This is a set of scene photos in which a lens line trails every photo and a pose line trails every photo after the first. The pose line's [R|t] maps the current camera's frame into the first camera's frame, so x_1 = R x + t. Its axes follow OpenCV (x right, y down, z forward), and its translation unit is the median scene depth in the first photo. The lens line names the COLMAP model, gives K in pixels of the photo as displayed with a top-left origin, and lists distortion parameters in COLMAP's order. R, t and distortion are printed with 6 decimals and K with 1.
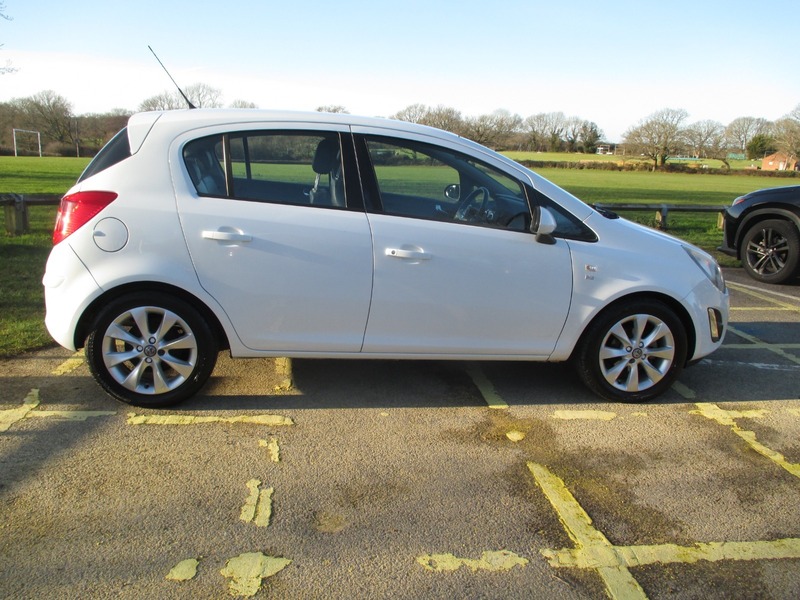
lens RADIAL K [[670.3, 0, 402.6], [0, 670.3, 300.5], [0, 0, 1]] dist [-0.026738, -0.003481]
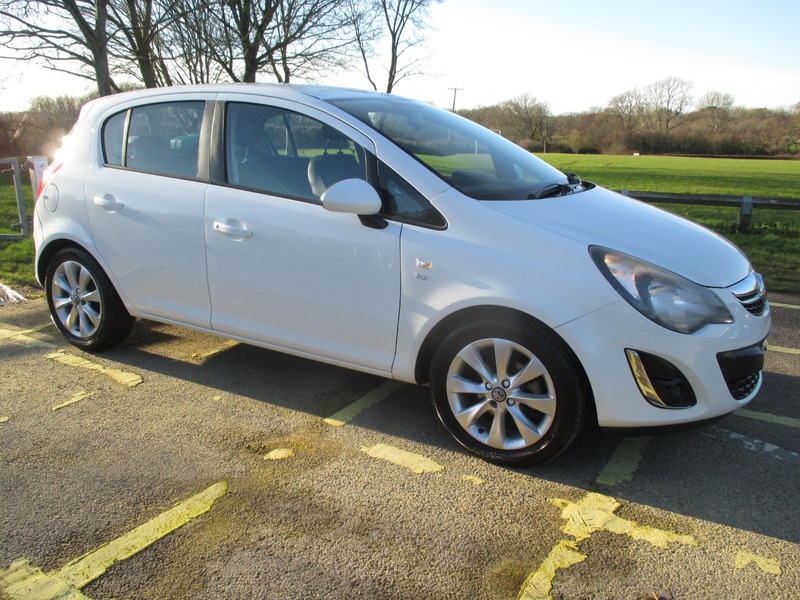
lens RADIAL K [[670.3, 0, 402.6], [0, 670.3, 300.5], [0, 0, 1]] dist [-0.026738, -0.003481]
pose [[0.782896, 0.120628, -0.610347, 0.754730], [-0.117888, 0.992014, 0.044844, -0.041304], [0.610882, 0.036844, 0.790864, 0.421164]]
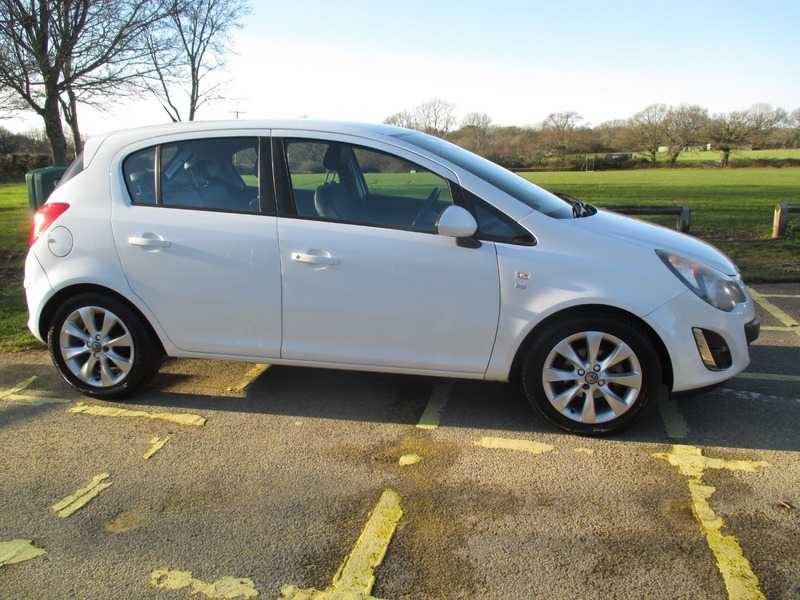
lens RADIAL K [[670.3, 0, 402.6], [0, 670.3, 300.5], [0, 0, 1]] dist [-0.026738, -0.003481]
pose [[0.939465, 0.022854, -0.341881, 0.454323], [-0.027335, 0.999592, -0.008292, -0.005250], [0.341552, 0.017135, 0.939707, 0.140001]]
